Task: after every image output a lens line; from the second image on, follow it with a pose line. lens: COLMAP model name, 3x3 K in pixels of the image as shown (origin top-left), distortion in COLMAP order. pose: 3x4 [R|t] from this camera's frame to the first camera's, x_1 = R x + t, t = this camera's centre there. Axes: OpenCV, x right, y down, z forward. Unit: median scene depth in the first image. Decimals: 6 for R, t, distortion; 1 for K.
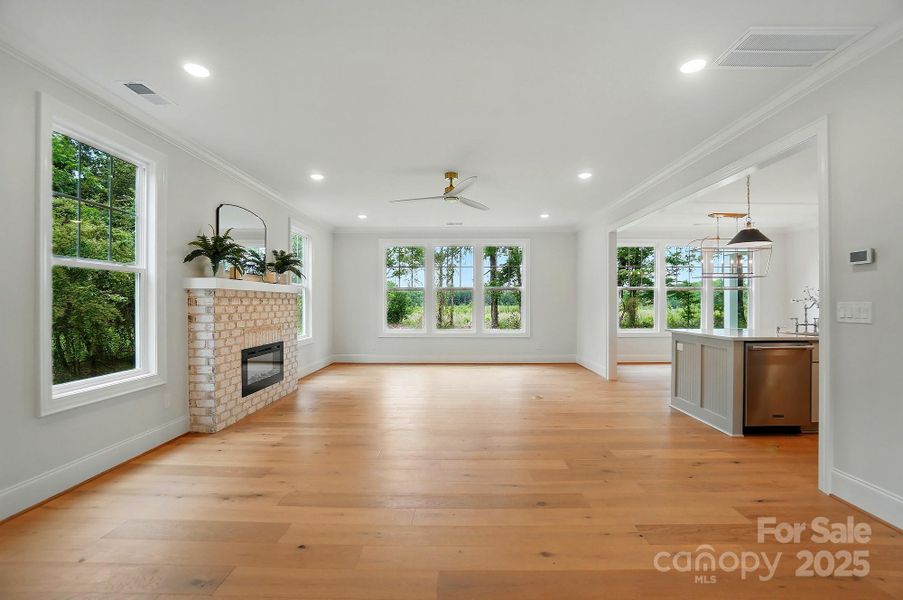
lens RADIAL K [[404.0, 0, 452.9], [0, 404.0, 302.5], [0, 0, 1]] dist [-0.059048, 0.021558]
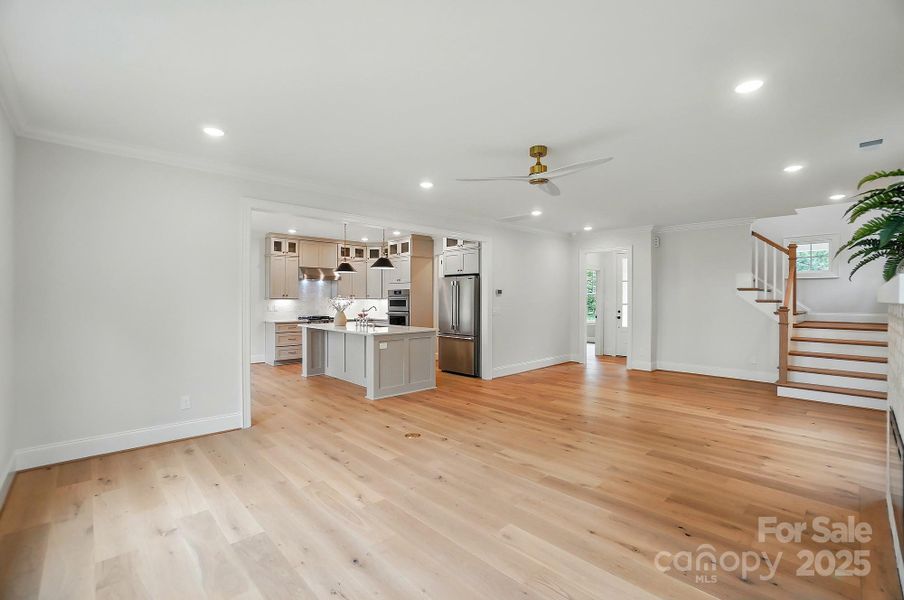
lens RADIAL K [[407.0, 0, 451.6], [0, 407.0, 296.9], [0, 0, 1]] dist [-0.059118, 0.021730]
pose [[-0.698955, 0.000669, 0.715165, -0.541683], [-0.001037, 0.999998, -0.001949, -0.041163], [-0.715165, -0.002104, -0.698952, 2.030943]]
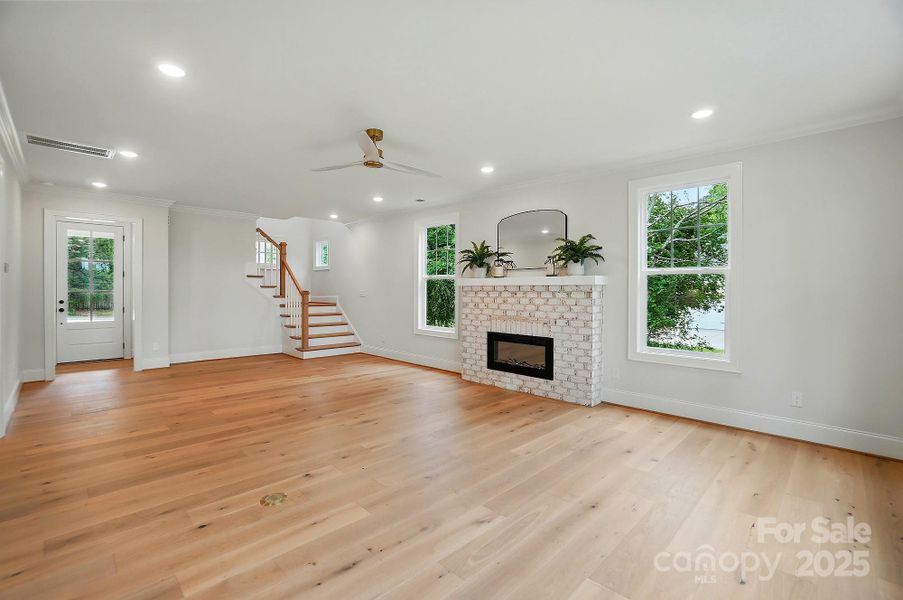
lens RADIAL K [[406.5, 0, 451.1], [0, 406.5, 296.9], [0, 0, 1]] dist [-0.059118, 0.021730]
pose [[-0.695346, 0.012698, -0.718563, 0.547283], [-0.002964, 0.999785, 0.020536, -0.022298], [0.718669, 0.016409, -0.695158, 2.012512]]
